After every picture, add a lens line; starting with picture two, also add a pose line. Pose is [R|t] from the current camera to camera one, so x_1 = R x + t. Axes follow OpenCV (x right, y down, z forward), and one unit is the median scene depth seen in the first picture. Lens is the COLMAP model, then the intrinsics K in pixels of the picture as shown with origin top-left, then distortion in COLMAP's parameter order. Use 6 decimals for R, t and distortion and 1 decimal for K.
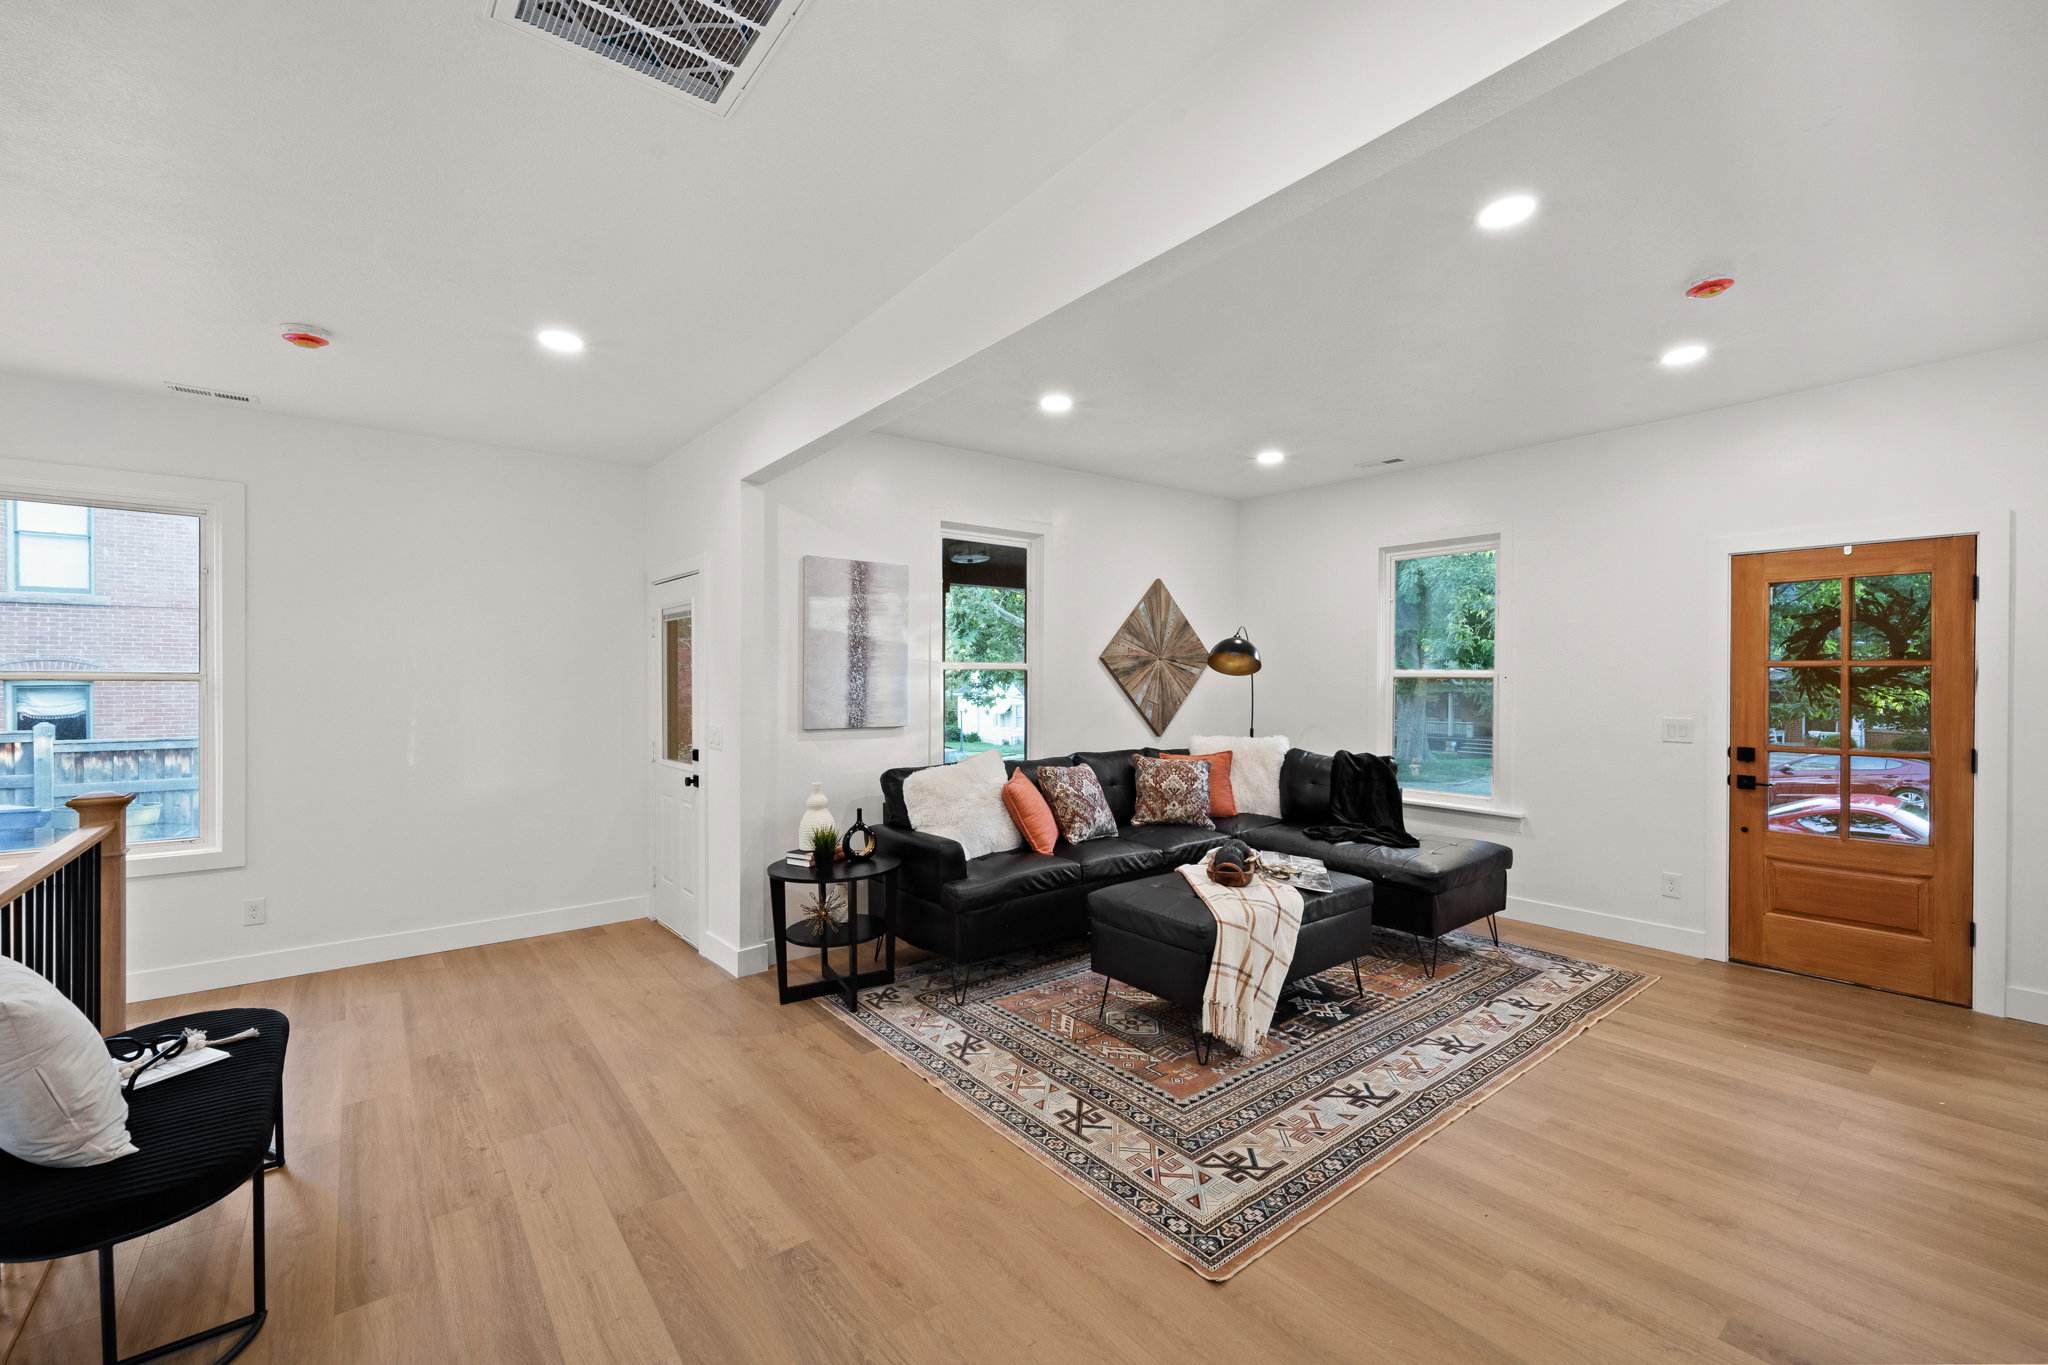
lens RADIAL K [[853.1, 0, 1010.9], [0, 853.1, 675.4], [0, 0, 1]] dist [-0.000250, -0.000409]
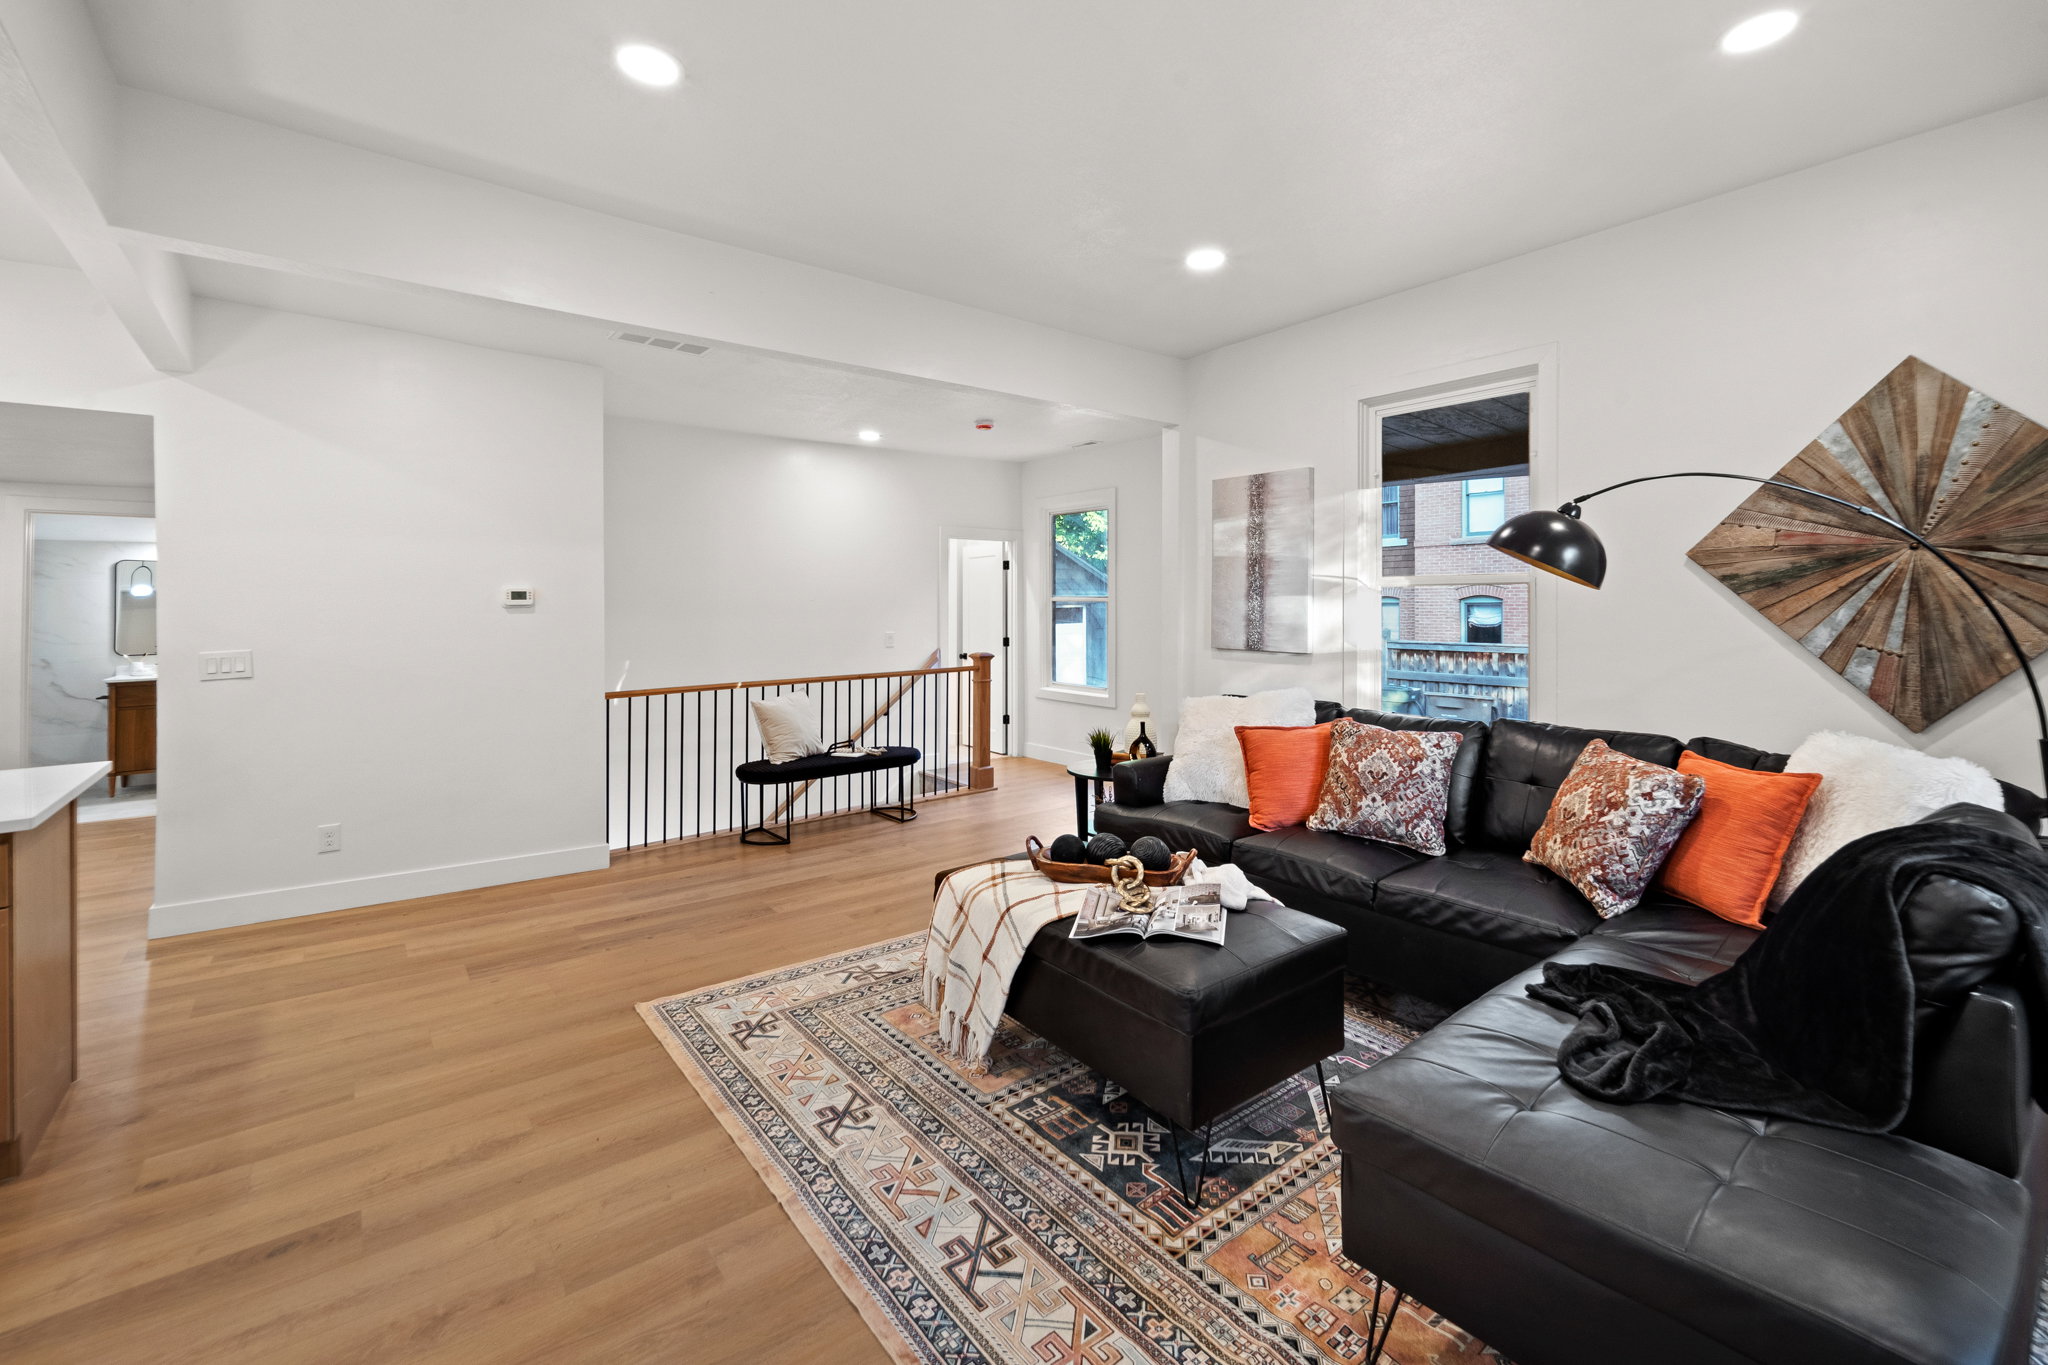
lens RADIAL K [[861.9, 0, 1022.2], [0, 861.9, 579.4], [0, 0, 1]] dist [-0.000151, -0.000055]
pose [[0.004524, -0.024478, -0.999690, 0.794082], [0.009513, 0.999656, -0.024434, 0.003174], [0.999945, -0.009399, 0.004756, 0.749767]]
